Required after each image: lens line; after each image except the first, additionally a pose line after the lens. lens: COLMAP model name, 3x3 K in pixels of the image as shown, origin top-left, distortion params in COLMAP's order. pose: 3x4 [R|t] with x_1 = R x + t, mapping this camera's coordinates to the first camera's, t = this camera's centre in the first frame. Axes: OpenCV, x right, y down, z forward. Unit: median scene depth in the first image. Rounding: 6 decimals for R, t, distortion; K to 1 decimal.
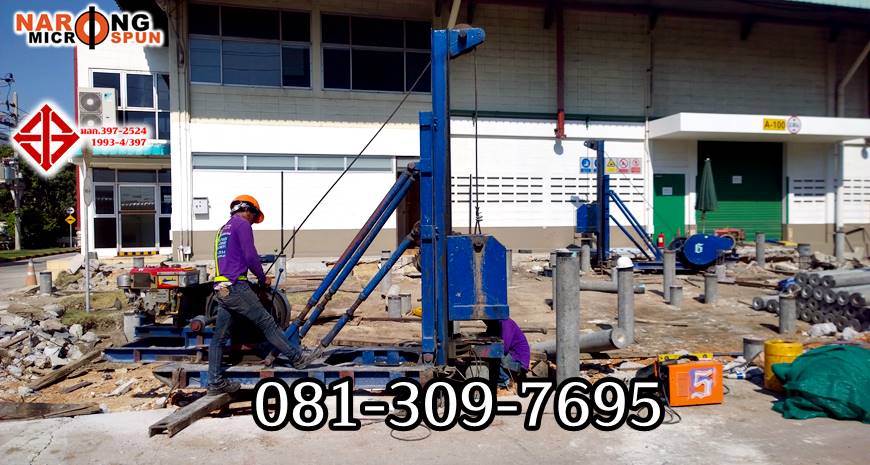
lens RADIAL K [[640.7, 0, 427.8], [0, 640.7, 233.1], [0, 0, 1]] dist [0.071133, -0.080705]
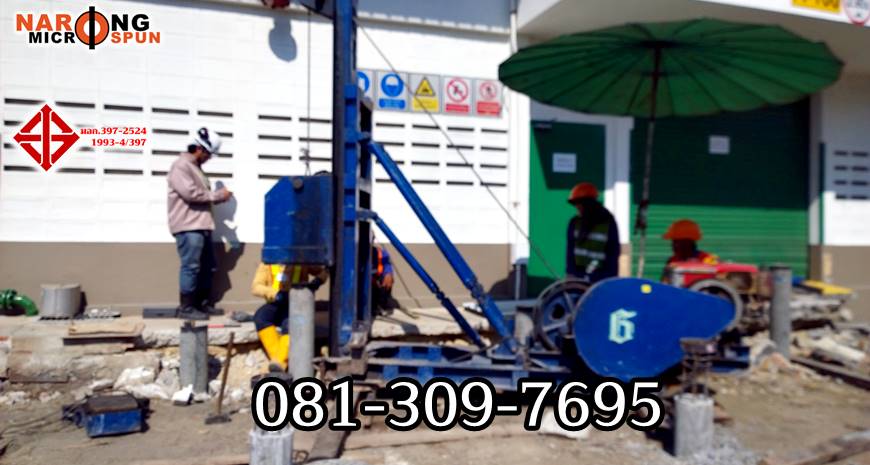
lens RADIAL K [[640.7, 0, 432.0], [0, 640.7, 238.3], [0, 0, 1]] dist [0.071133, -0.080705]
pose [[0.997278, 0.017288, 0.071676, 0.273228], [-0.016642, 0.999815, -0.009600, -0.011370], [-0.071829, 0.008381, 0.997382, 0.626513]]
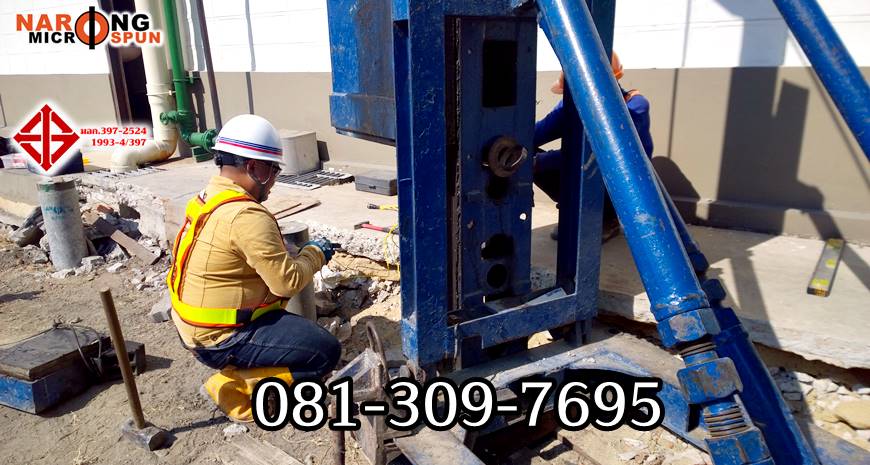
lens RADIAL K [[640.7, 0, 421.1], [0, 640.7, 232.2], [0, 0, 1]] dist [0.071133, -0.080705]
pose [[0.639712, 0.199386, -0.742303, 0.336837], [0.011343, 0.963213, 0.268499, -0.016935], [0.768531, -0.180182, 0.613918, 0.859035]]
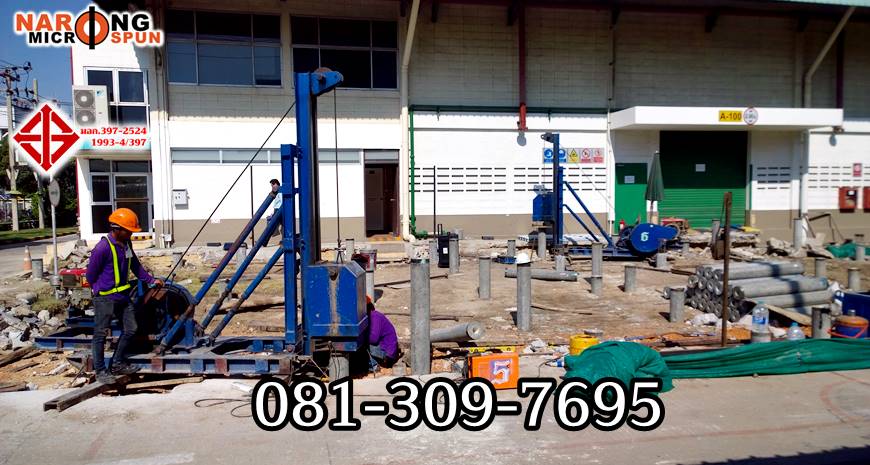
lens RADIAL K [[640.7, 0, 427.4], [0, 640.7, 228.5], [0, 0, 1]] dist [0.071133, -0.080705]
pose [[0.998964, 0.001278, -0.045494, 0.099405], [0.000237, 0.999446, 0.033271, -0.022459], [0.045511, -0.033247, 0.998410, -0.059149]]
